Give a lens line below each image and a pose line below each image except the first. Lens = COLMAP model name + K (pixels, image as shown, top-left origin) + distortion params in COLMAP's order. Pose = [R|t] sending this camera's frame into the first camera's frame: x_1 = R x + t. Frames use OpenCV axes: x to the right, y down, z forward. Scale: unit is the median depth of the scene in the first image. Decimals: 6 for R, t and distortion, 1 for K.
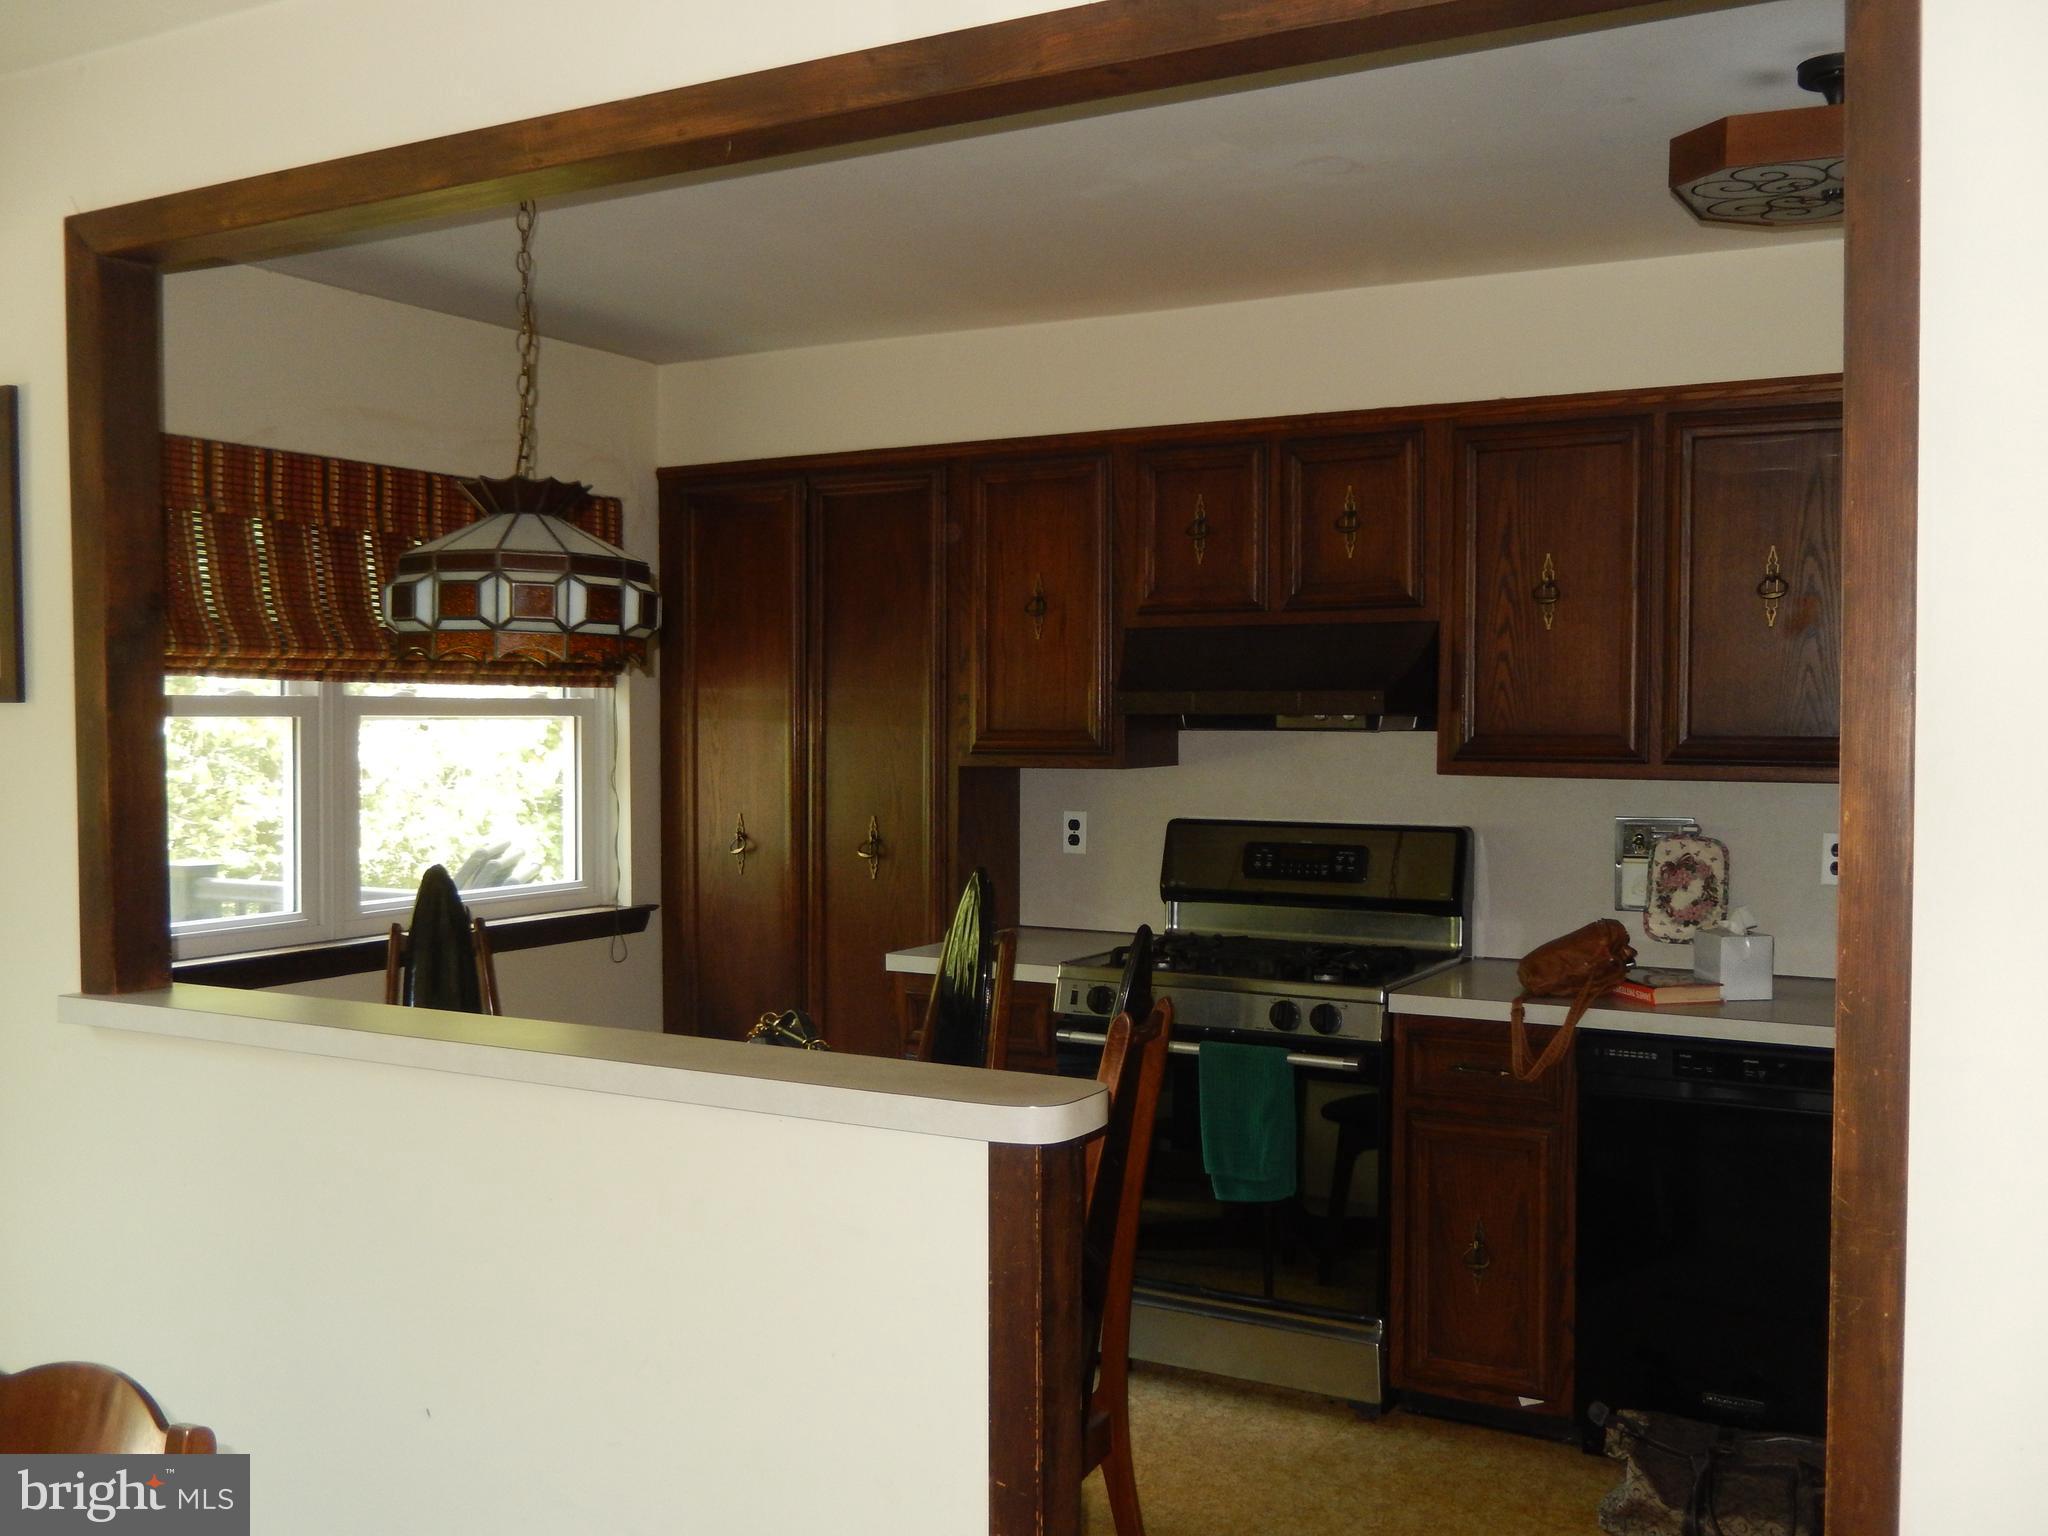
lens RADIAL K [[1912.0, 0, 1020.3], [0, 1912.0, 781.7], [0, 0, 1]] dist [-0.021673, 0.000000]
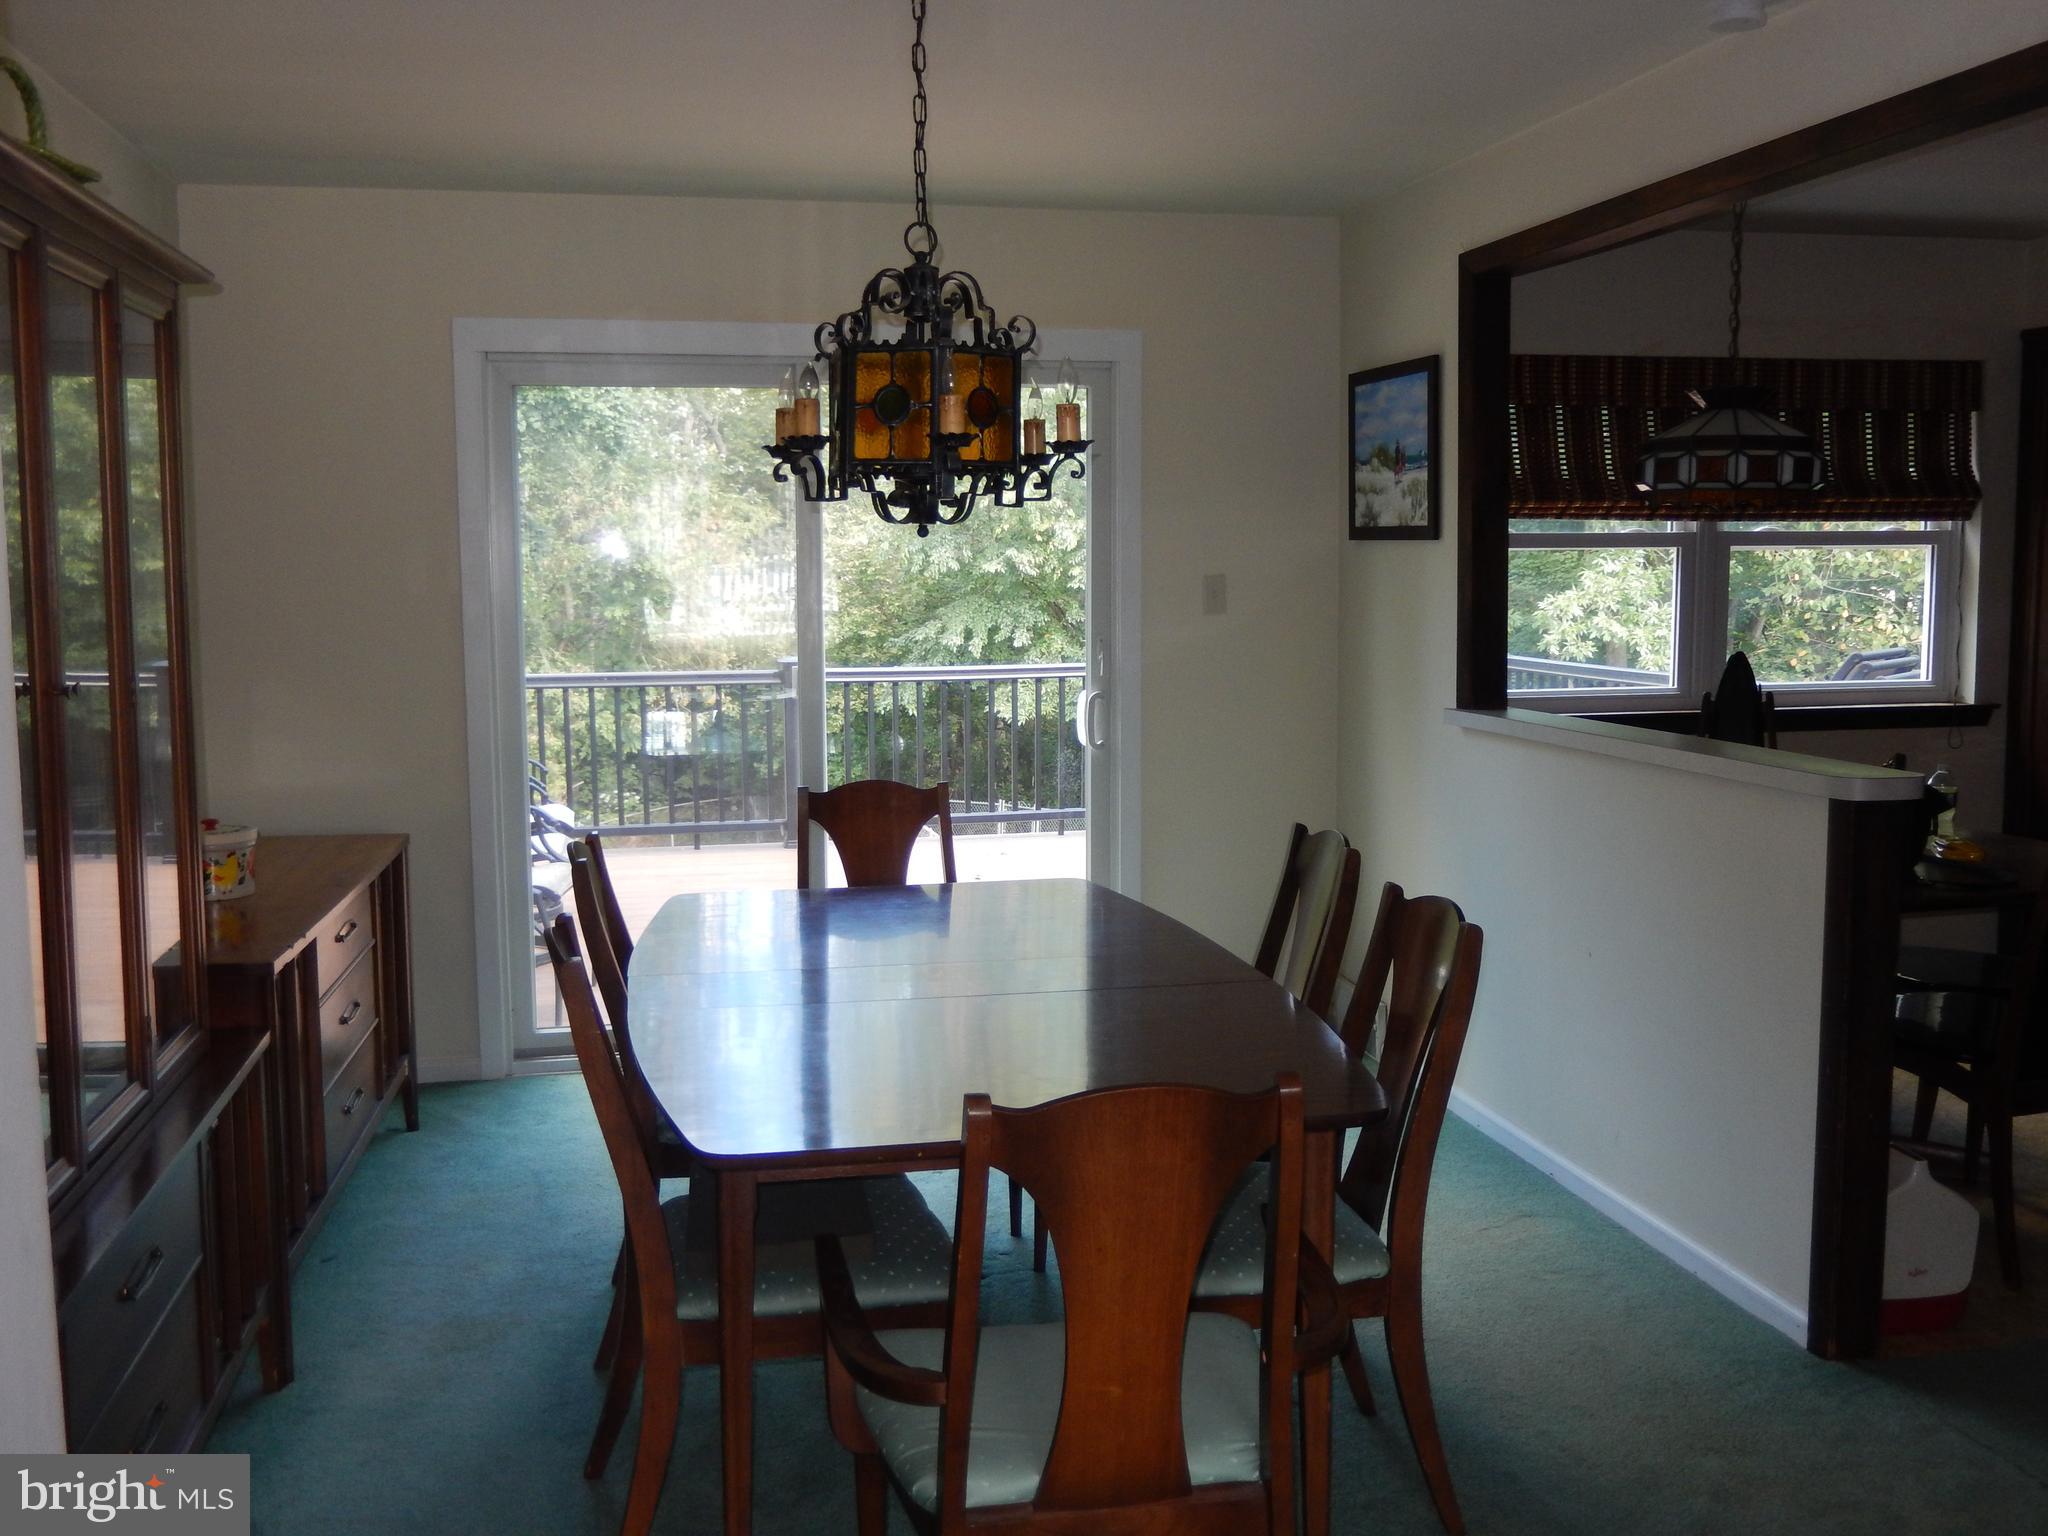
lens RADIAL K [[1912.0, 0, 1026.5], [0, 1912.0, 769.0], [0, 0, 1]] dist [-0.021673, 0.000000]
pose [[0.665258, 0.075259, -0.742810, 0.358465], [-0.015889, 0.996108, 0.086692, 0.014887], [0.746444, -0.045870, 0.663865, -0.297006]]
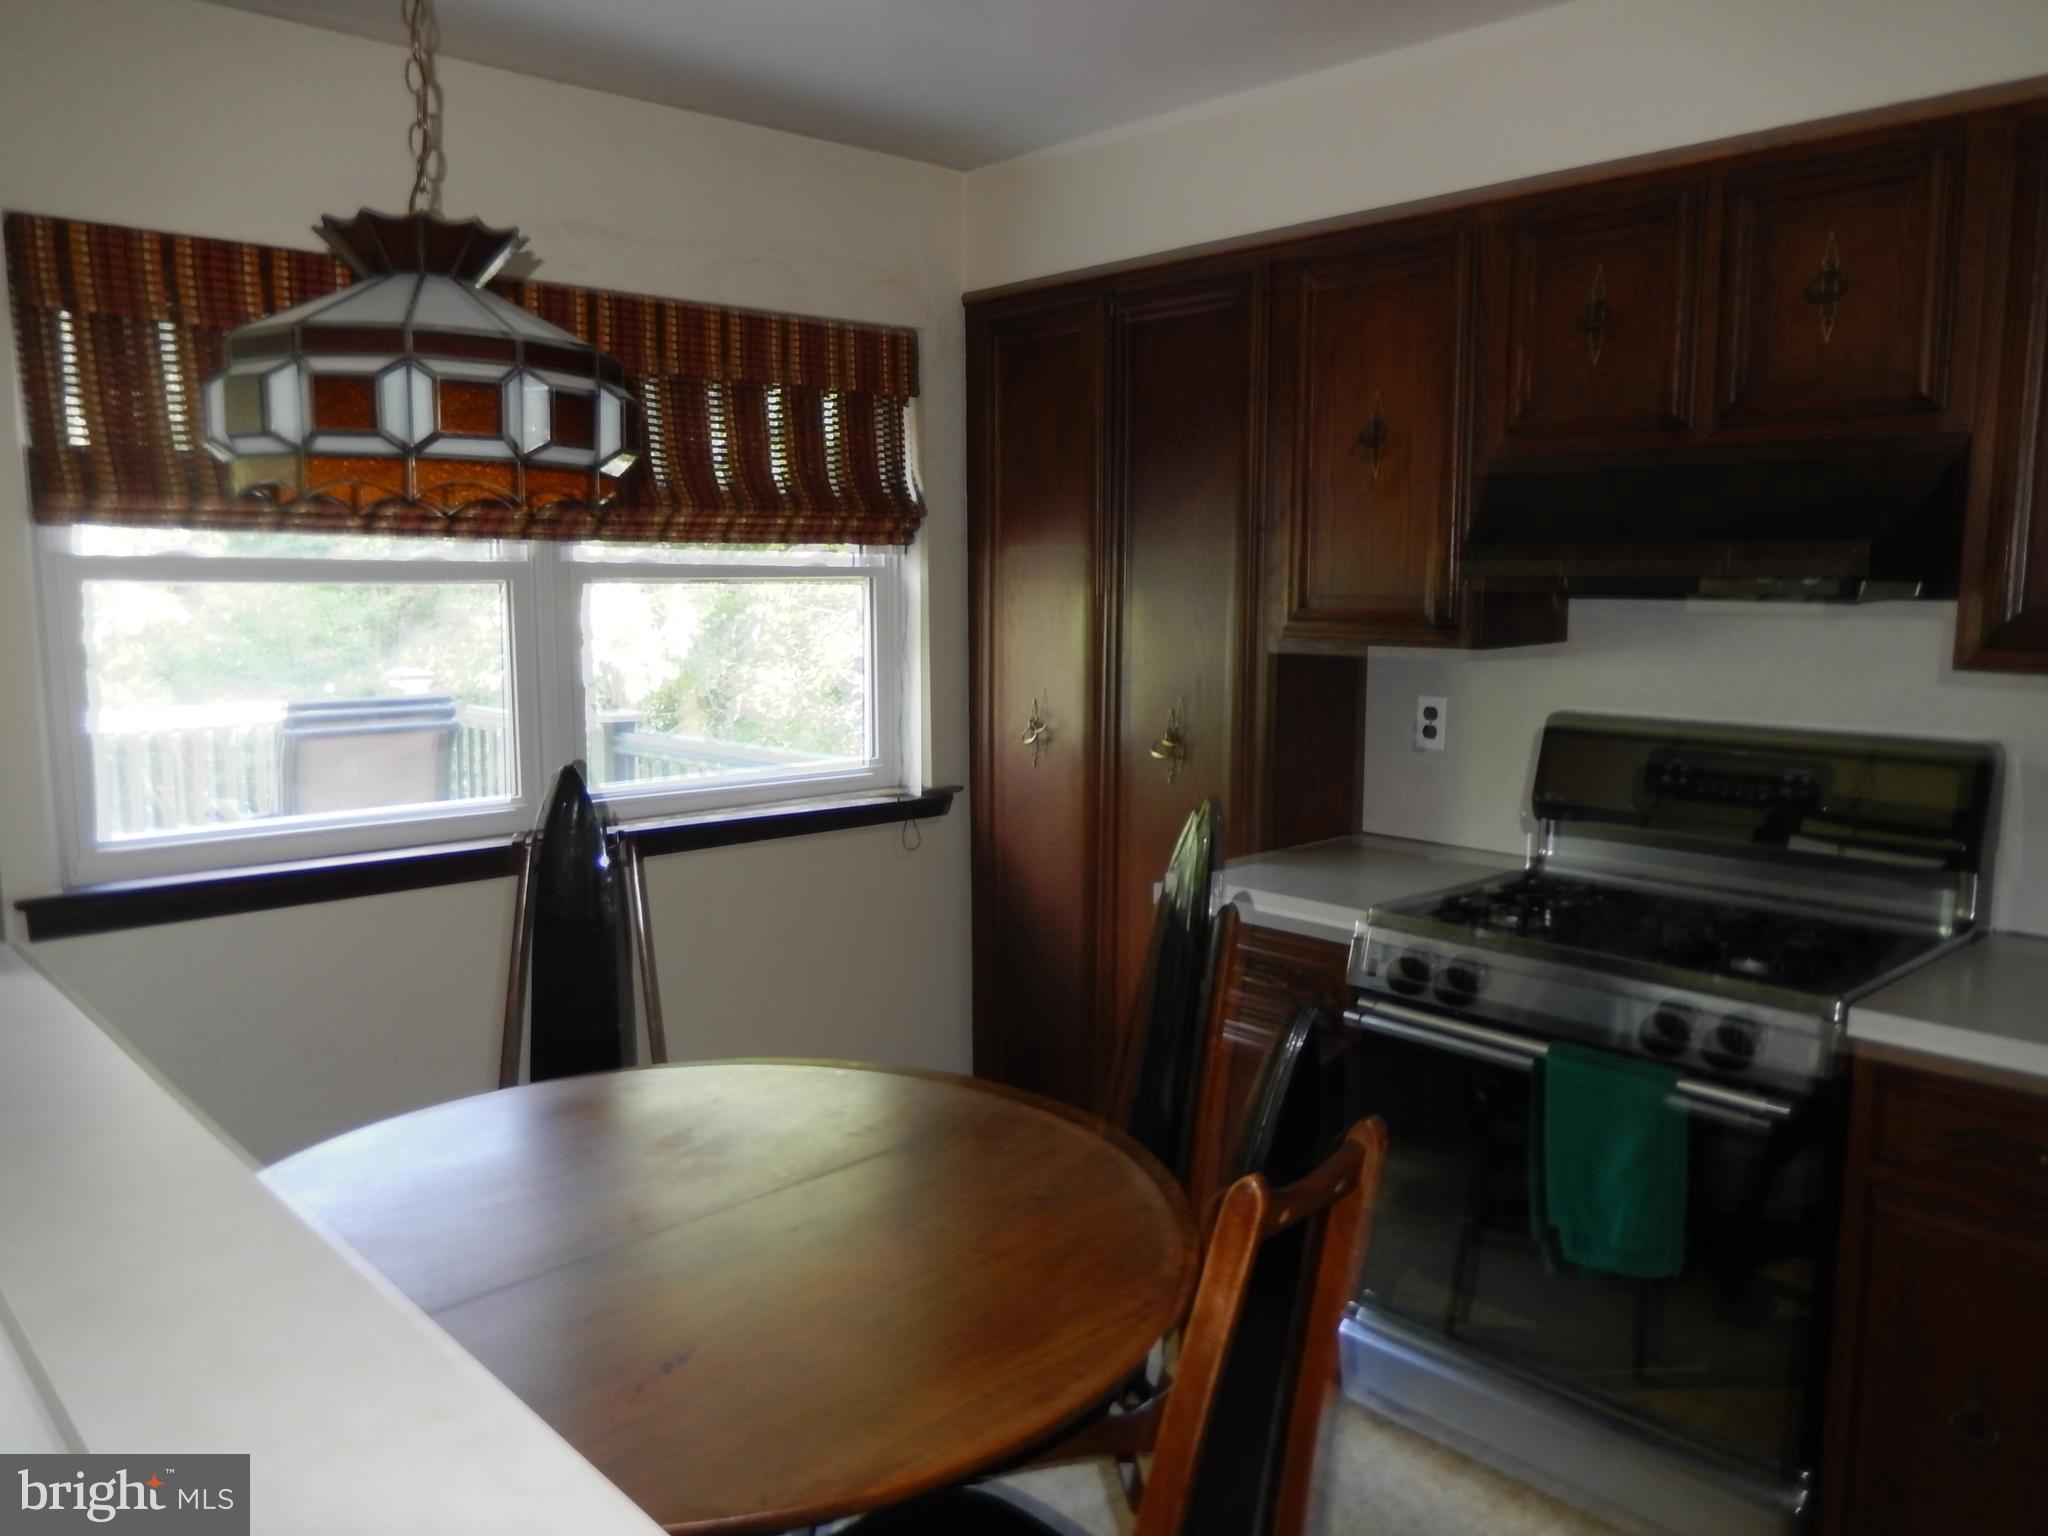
lens RADIAL K [[1523.2, 0, 1028.7], [0, 1523.2, 776.4], [0, 0, 1]] dist [0.004699, -0.010963]
pose [[0.952540, 0.038900, -0.301917, 0.074555], [-0.009787, 0.995202, 0.097348, -0.014724], [0.304255, -0.089773, 0.948351, 0.400469]]
